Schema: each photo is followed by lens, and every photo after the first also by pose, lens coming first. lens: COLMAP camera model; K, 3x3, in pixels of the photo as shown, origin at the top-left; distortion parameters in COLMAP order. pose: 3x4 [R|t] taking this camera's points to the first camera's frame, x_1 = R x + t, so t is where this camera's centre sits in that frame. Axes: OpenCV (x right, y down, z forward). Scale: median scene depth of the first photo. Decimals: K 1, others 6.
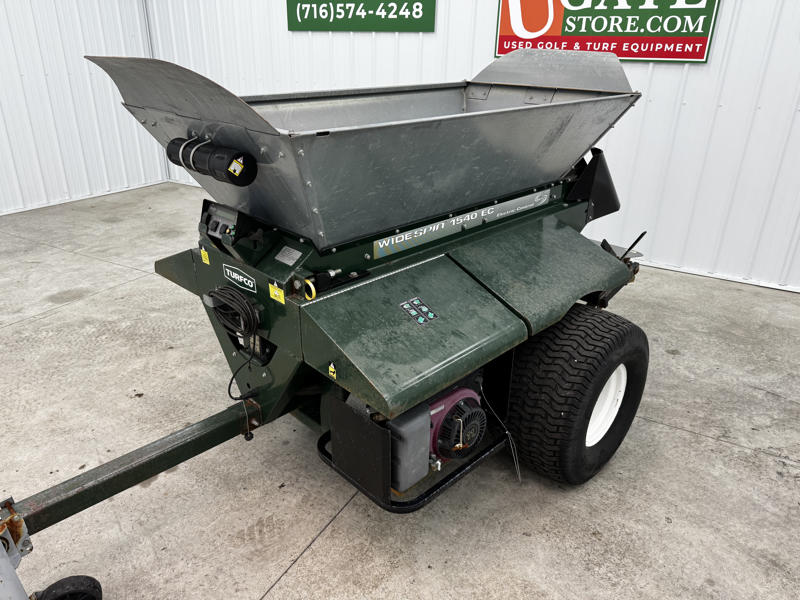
lens RADIAL K [[563.8, 0, 403.1], [0, 563.8, 300.0], [0, 0, 1]] dist [0.036568, -0.052791]
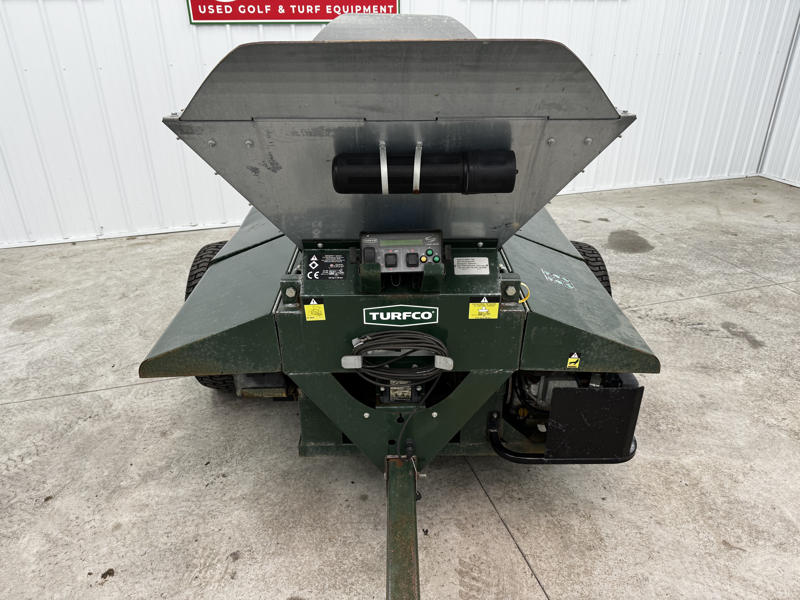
lens RADIAL K [[563.8, 0, 403.1], [0, 563.8, 300.0], [0, 0, 1]] dist [0.036568, -0.052791]
pose [[0.694683, -0.341372, 0.633151, -0.667642], [0.305226, 0.936934, 0.170271, -0.165723], [-0.651347, 0.074970, 0.755068, 0.335028]]
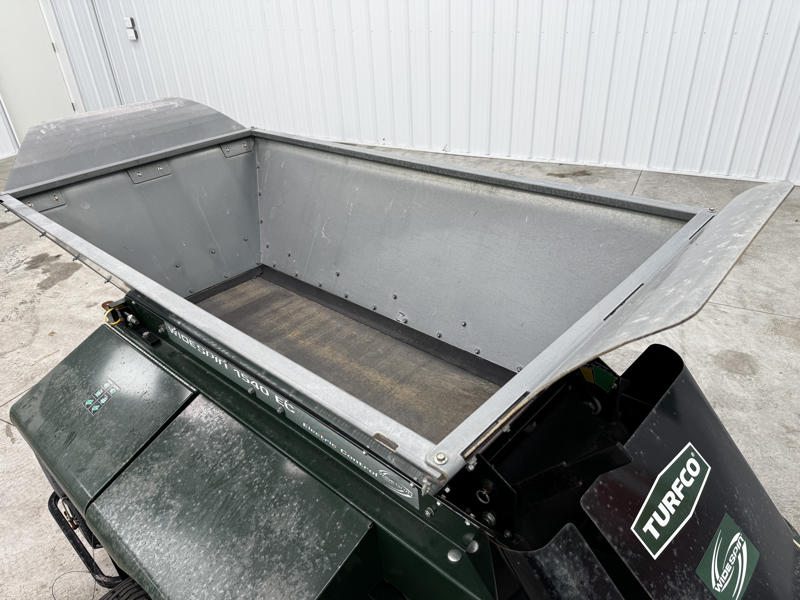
lens RADIAL K [[570.9, 0, 400.0], [0, 570.9, 300.0], [0, 0, 1]] dist [0.000351, -0.006532]
pose [[0.035925, 0.484933, -0.873813, 0.680437], [-0.356827, 0.822965, 0.442044, -0.608866], [0.933479, 0.295920, 0.202602, 0.998448]]
